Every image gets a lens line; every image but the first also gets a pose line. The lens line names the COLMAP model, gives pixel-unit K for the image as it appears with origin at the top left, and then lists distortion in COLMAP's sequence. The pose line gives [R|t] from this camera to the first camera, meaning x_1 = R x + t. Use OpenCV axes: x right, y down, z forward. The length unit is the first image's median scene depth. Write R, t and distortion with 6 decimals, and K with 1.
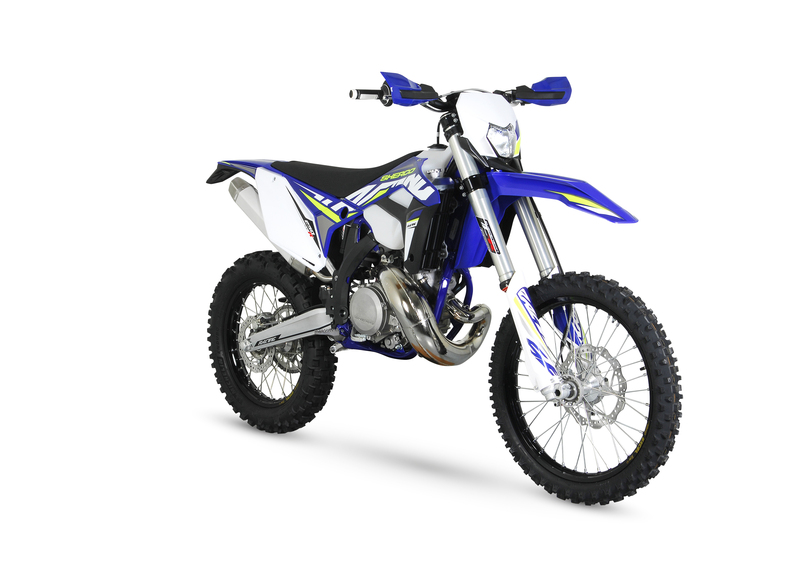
lens RADIAL K [[1401.9, 0, 400.0], [0, 1401.9, 282.0], [0, 0, 1]] dist [-0.004835, -0.031924]
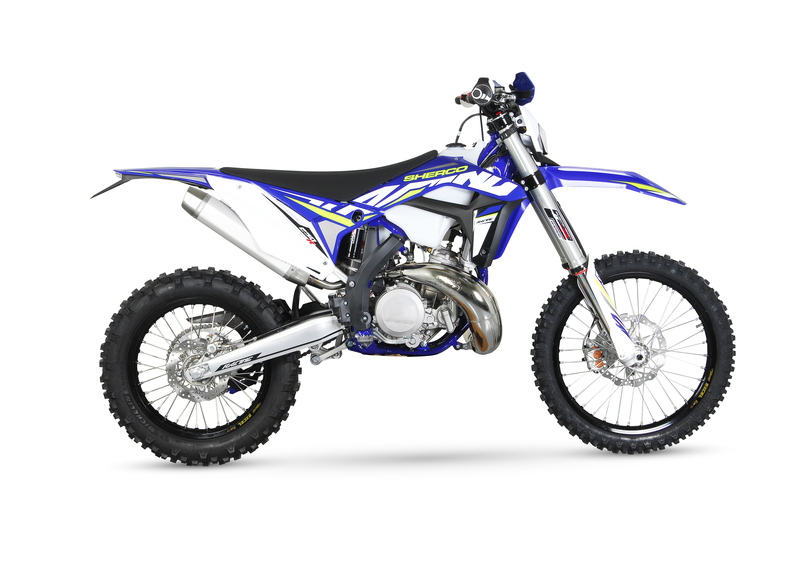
lens RADIAL K [[1401.9, 0, 400.0], [0, 1401.9, 282.0], [0, 0, 1]] dist [-0.004835, -0.031924]
pose [[0.685943, -0.089669, 0.722109, -0.735346], [0.096197, 0.994843, 0.032158, -0.032456], [-0.721269, 0.047406, 0.691031, 0.308083]]
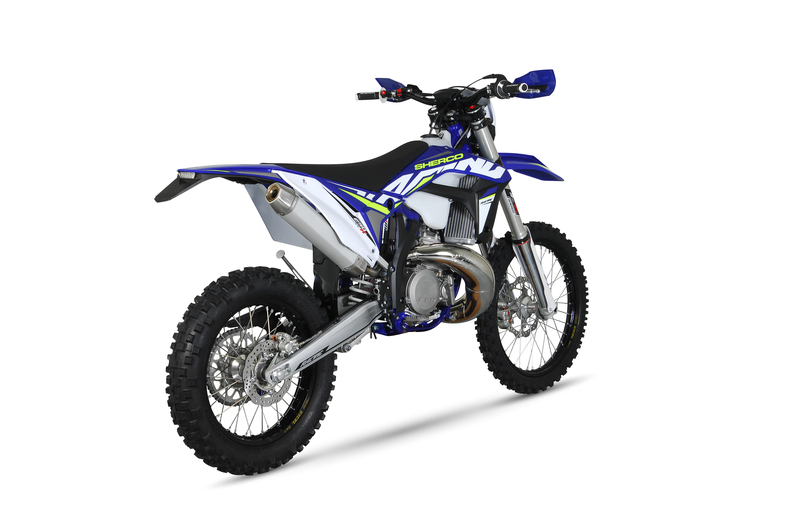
lens RADIAL K [[1347.6, 0, 400.0], [0, 1347.6, 265.5], [0, 0, 1]] dist [0.009153, 0.018375]
pose [[-0.045285, -0.112275, 0.992645, -1.036084], [0.140585, 0.983059, 0.117605, -0.121494], [-0.989032, 0.144877, -0.028734, 1.036636]]
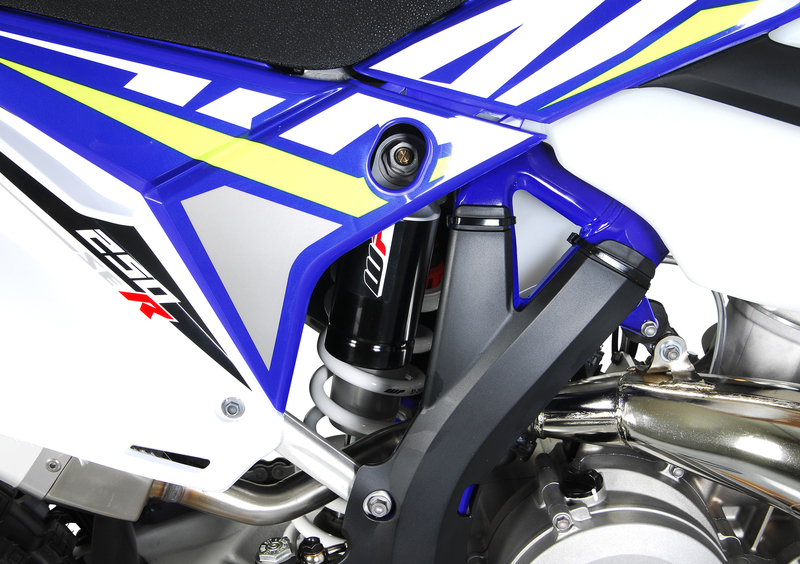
lens RADIAL K [[1370.0, 0, 400.0], [0, 1370.0, 282.0], [0, 0, 1]] dist [-0.027470, -0.079292]
pose [[0.652545, -0.289593, 0.700229, -0.165620], [0.110453, 0.950572, 0.290195, -0.084734], [-0.749656, -0.112023, 0.652278, 0.894311]]
